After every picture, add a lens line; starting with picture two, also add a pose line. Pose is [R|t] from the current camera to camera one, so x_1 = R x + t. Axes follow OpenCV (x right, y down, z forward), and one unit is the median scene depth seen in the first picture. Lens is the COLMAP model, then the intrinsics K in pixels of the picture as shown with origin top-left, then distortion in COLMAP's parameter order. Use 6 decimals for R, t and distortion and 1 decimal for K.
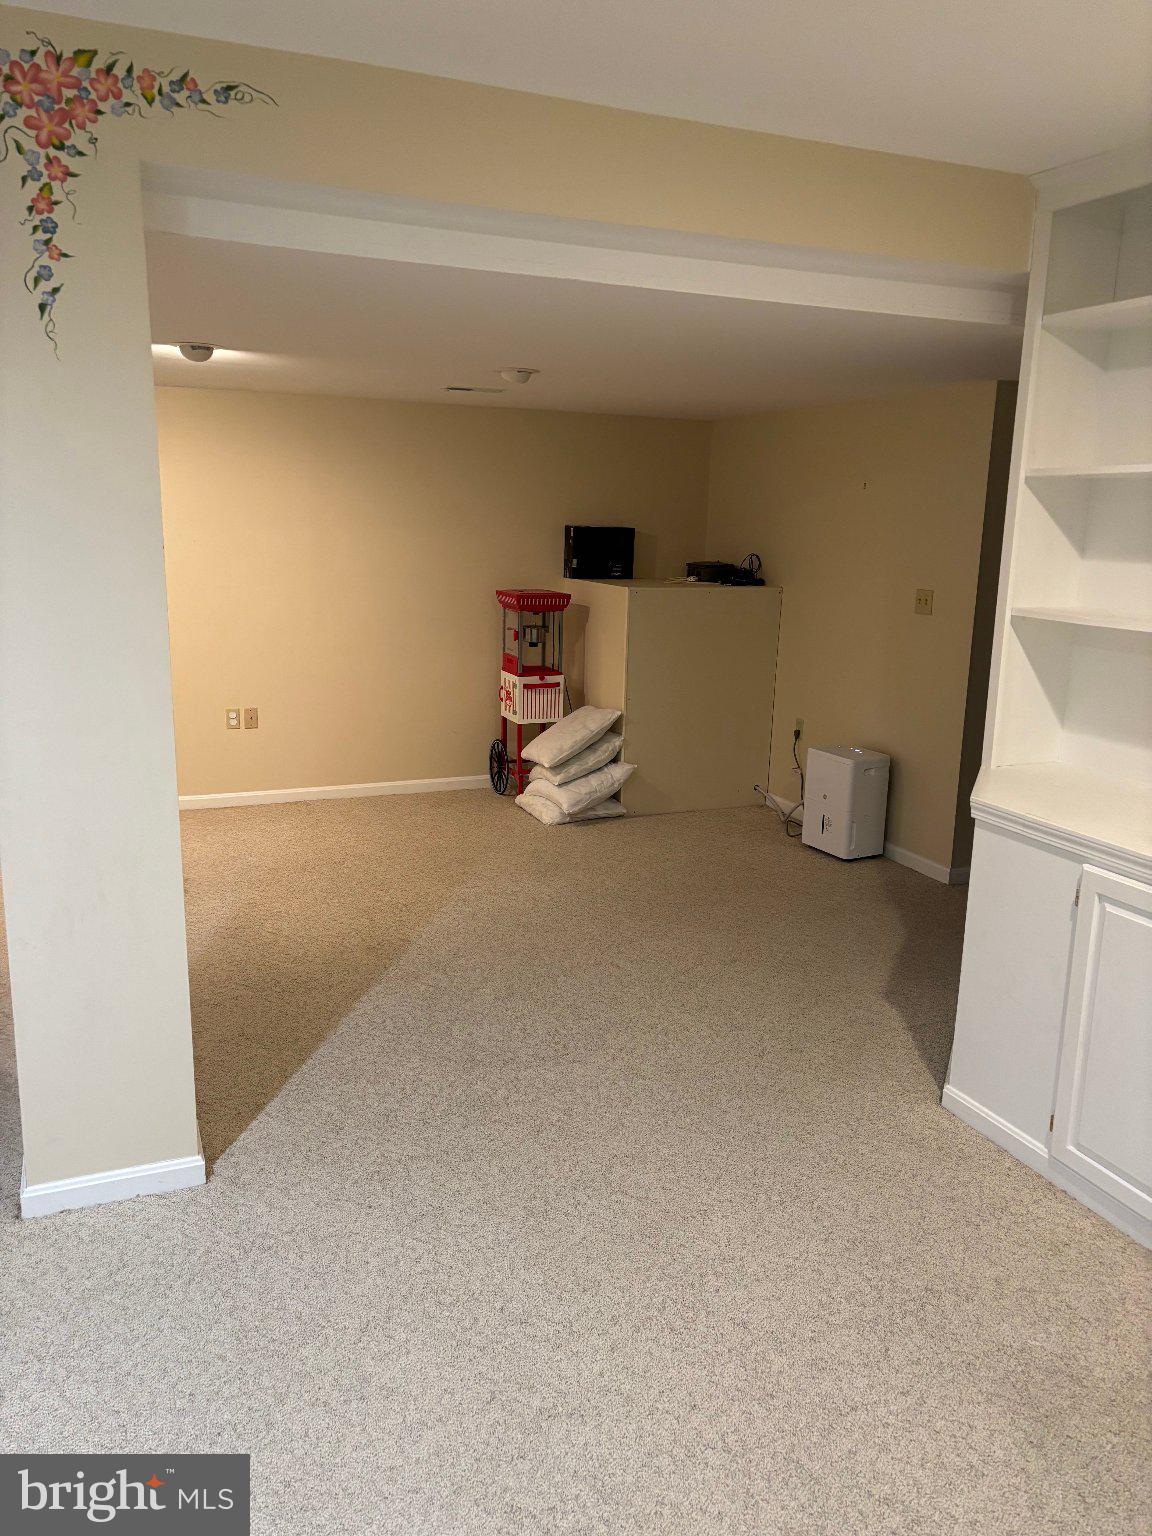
lens RADIAL K [[1150.6, 0, 574.2], [0, 1150.6, 761.0], [0, 0, 1]] dist [0.046838, -0.047184]
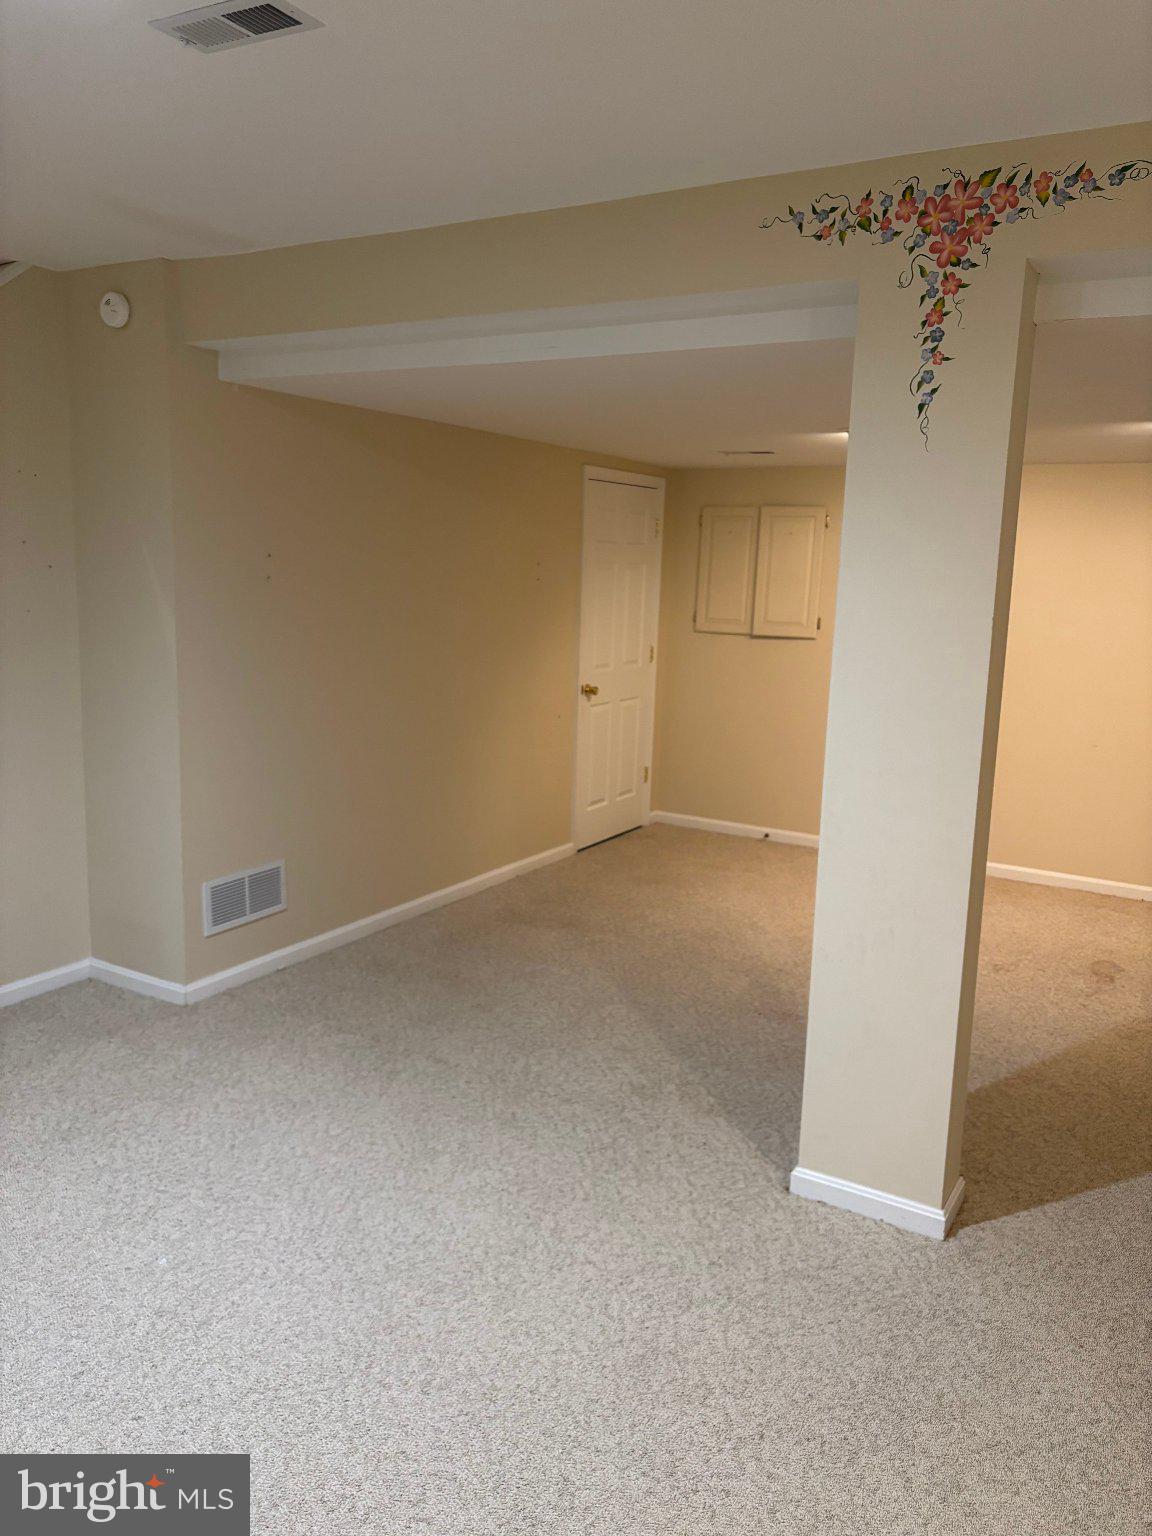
lens RADIAL K [[1150.6, 0, 576.0], [0, 1150.6, 770.4], [0, 0, 1]] dist [0.046838, -0.047184]
pose [[0.607145, 0.143572, -0.781513, 0.275778], [-0.186843, 0.981759, 0.035204, -0.019944], [0.772311, 0.124646, 0.622895, 0.082178]]
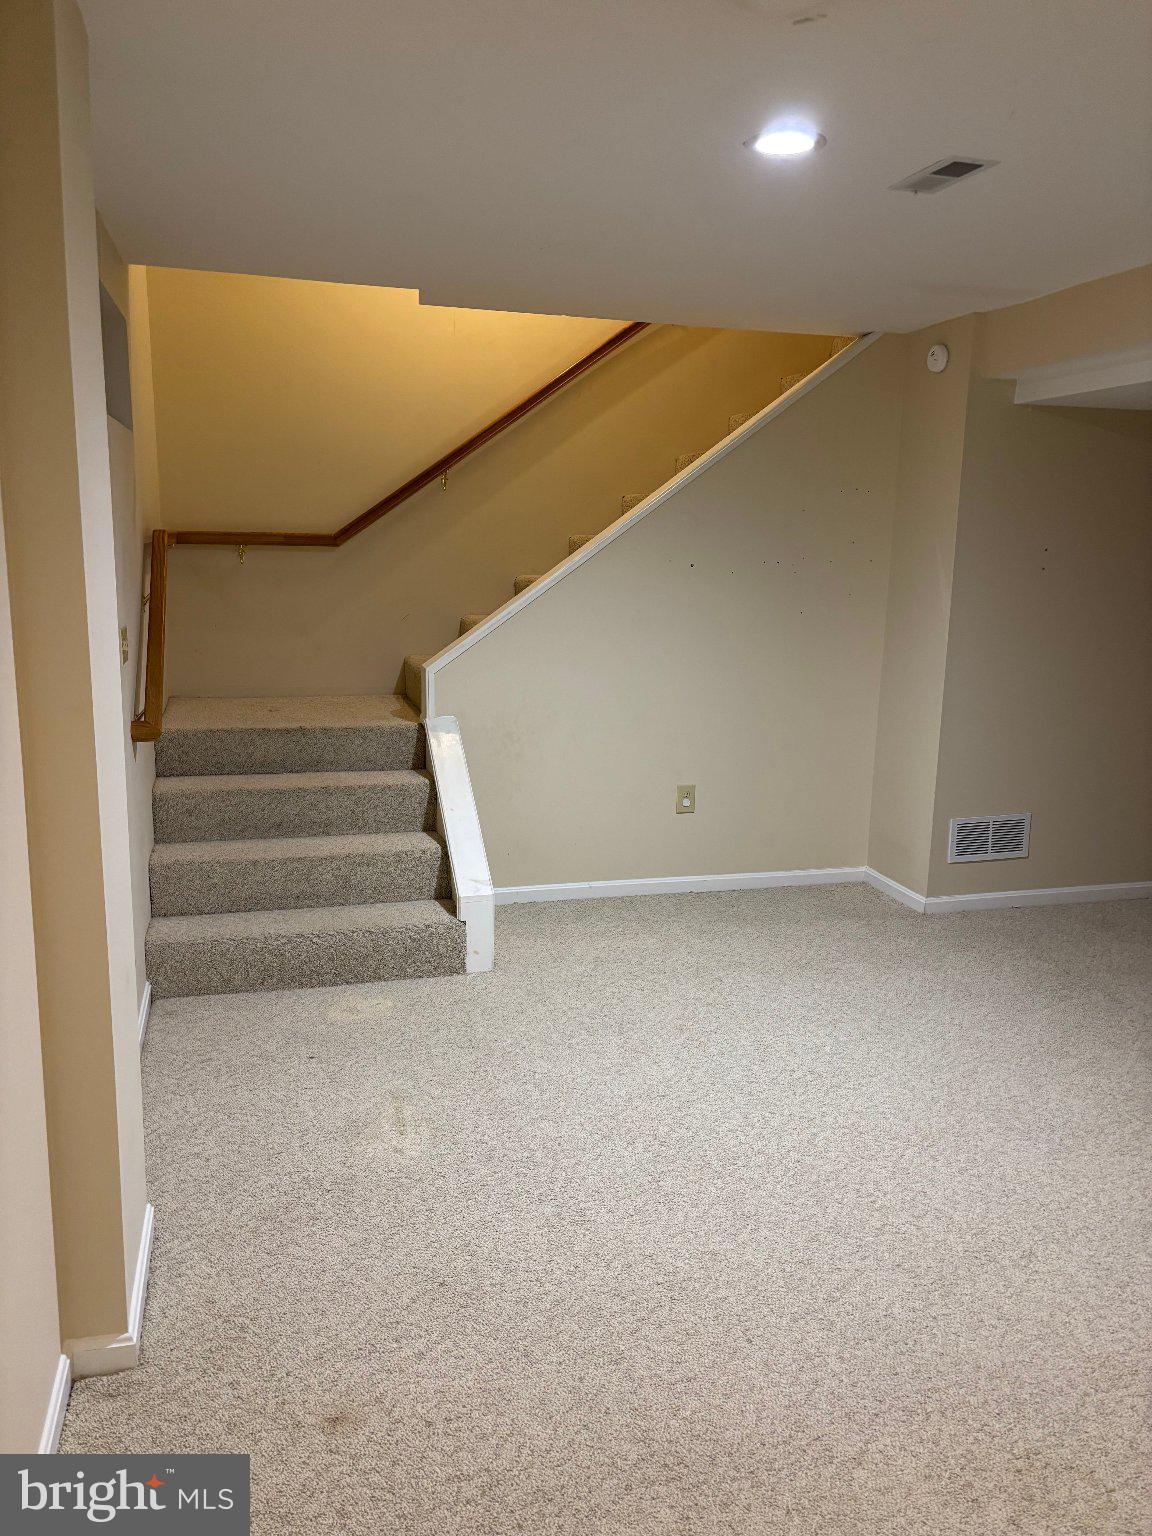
lens RADIAL K [[1150.6, 0, 578.5], [0, 1150.6, 769.6], [0, 0, 1]] dist [0.046838, -0.047184]
pose [[-0.120236, 0.173648, -0.977440, 0.768000], [-0.221118, 0.955166, 0.196890, -0.041964], [0.967807, 0.239803, -0.076448, 0.239101]]
